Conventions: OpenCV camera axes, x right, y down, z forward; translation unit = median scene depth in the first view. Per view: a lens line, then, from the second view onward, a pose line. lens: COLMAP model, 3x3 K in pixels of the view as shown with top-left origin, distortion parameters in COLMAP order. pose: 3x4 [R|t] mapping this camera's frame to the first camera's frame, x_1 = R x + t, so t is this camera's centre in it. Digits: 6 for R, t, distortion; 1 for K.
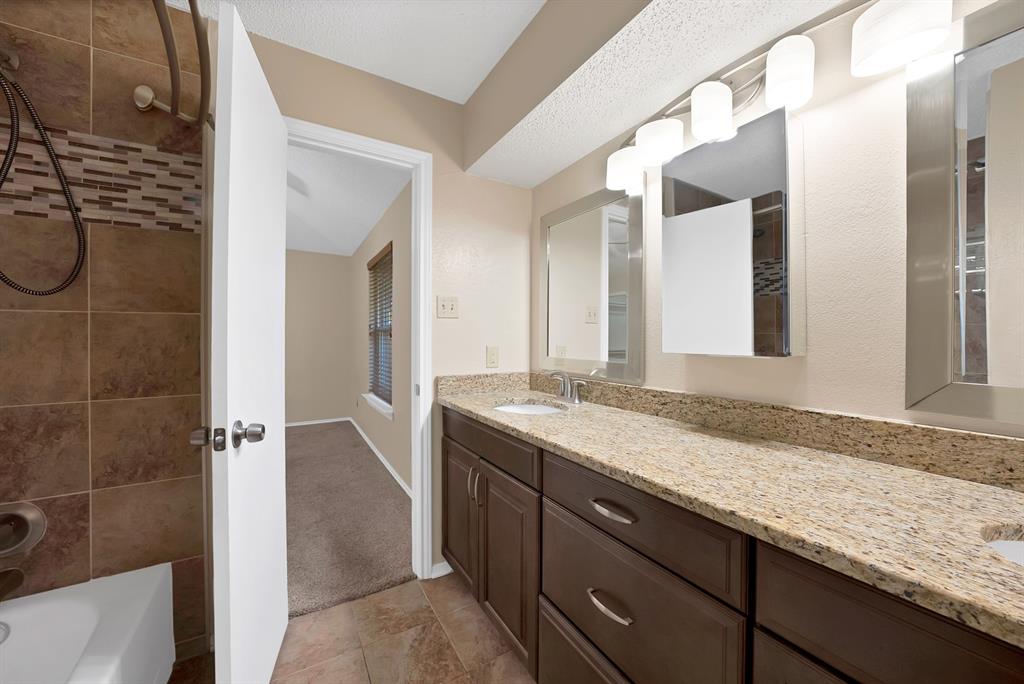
lens RADIAL K [[368.7, 0, 513.4], [0, 368.7, 341.2], [0, 0, 1]] dist [-0.018366, 0.002195]
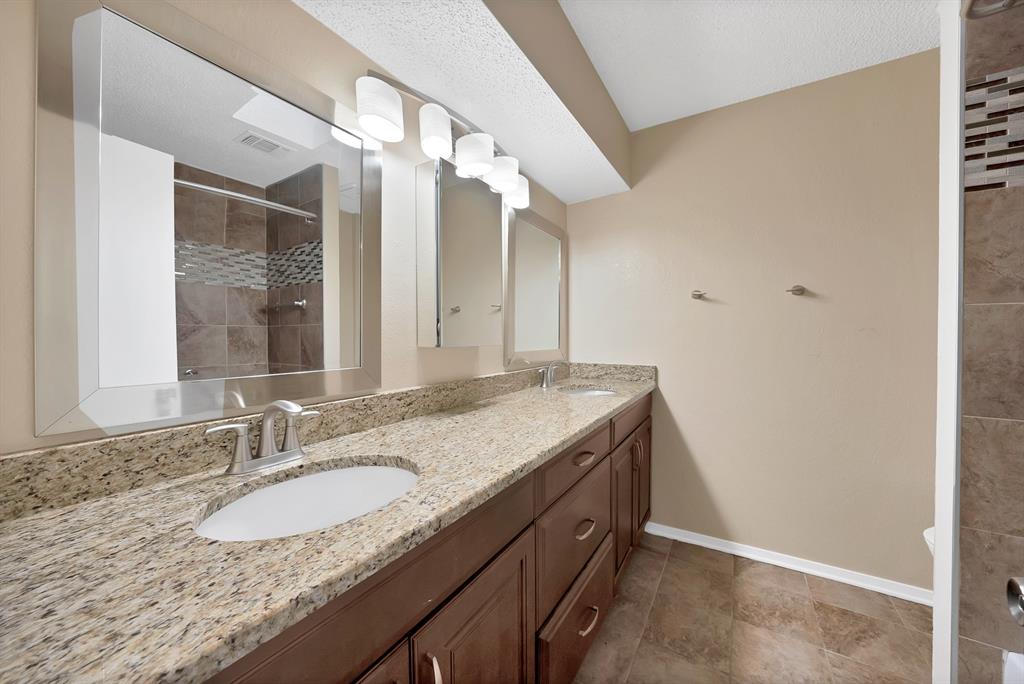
lens RADIAL K [[368.7, 0, 511.7], [0, 368.7, 339.5], [0, 0, 1]] dist [-0.018366, 0.002195]
pose [[-0.460183, -0.023787, 0.887506, -0.539299], [-0.005067, 0.999695, 0.024166, -0.018088], [-0.887810, 0.006624, -0.460163, 1.195949]]
